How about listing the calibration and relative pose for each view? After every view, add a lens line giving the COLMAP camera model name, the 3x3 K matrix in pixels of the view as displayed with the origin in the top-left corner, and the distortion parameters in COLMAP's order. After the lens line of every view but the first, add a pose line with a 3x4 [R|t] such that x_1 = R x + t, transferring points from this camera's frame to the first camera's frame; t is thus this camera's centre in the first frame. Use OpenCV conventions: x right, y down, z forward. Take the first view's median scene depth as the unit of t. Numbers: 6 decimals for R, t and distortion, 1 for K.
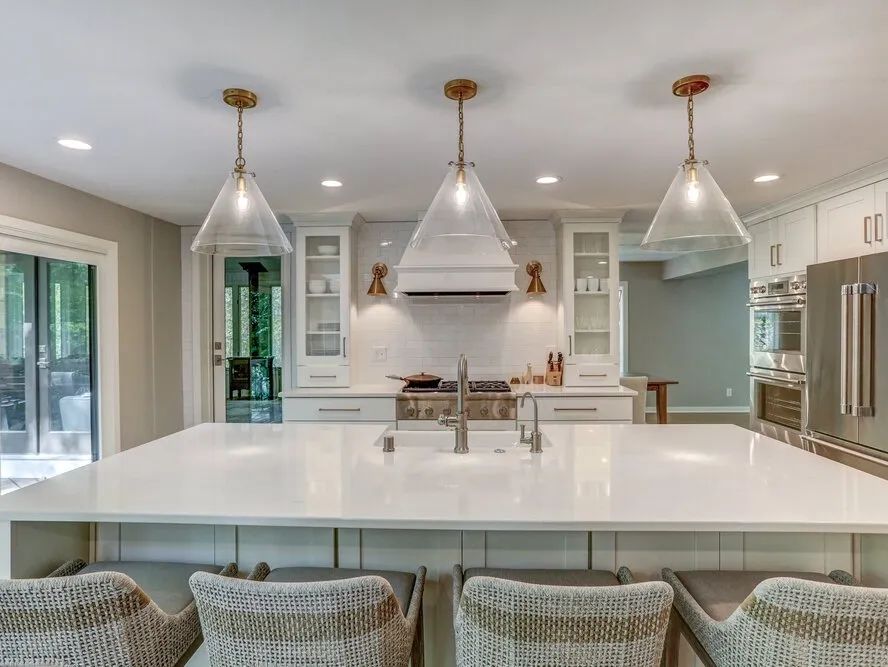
lens RADIAL K [[495.1, 0, 444.0], [0, 495.1, 333.5], [0, 0, 1]] dist [-0.062371, -0.000437]
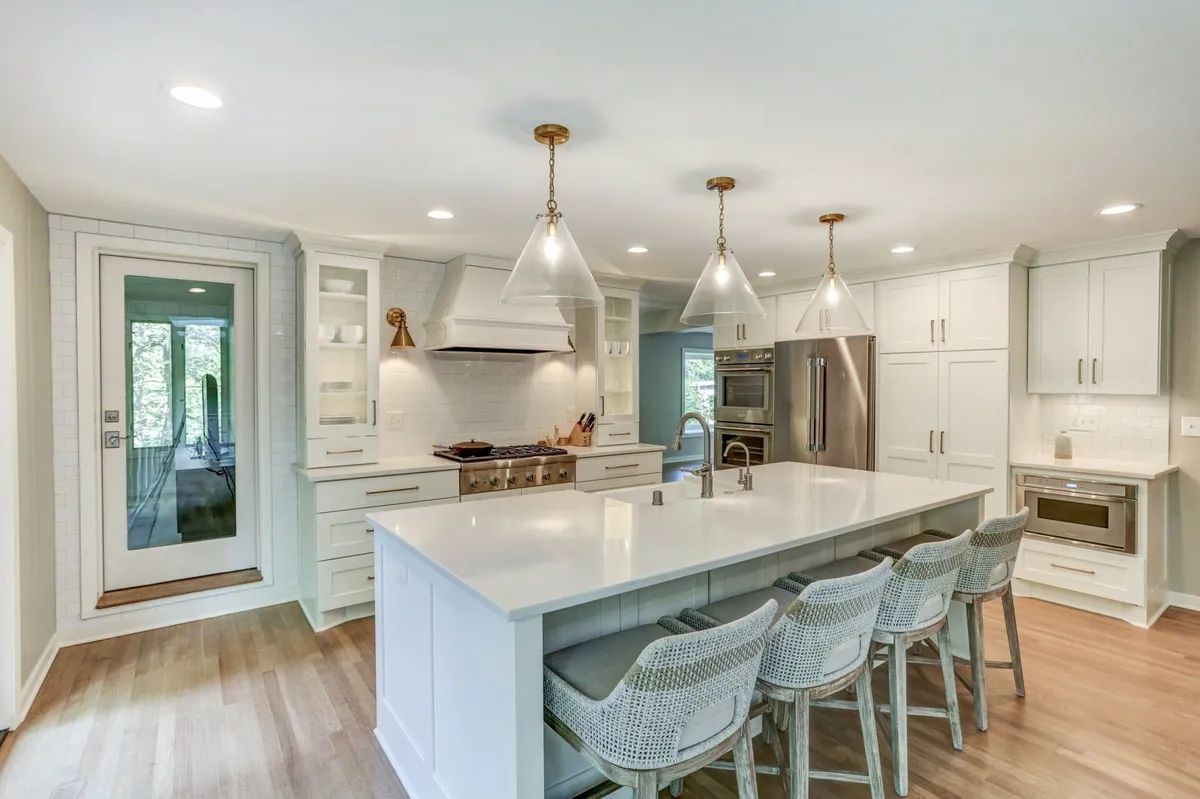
lens RADIAL K [[593.4, 0, 599.9], [0, 593.4, 372.2], [0, 0, 1]] dist [0.001096, 0.000007]
pose [[0.795696, 0.019153, 0.605394, -0.494457], [0.005929, 0.999206, -0.039405, 0.002853], [-0.605667, 0.034944, 0.794950, 0.025700]]
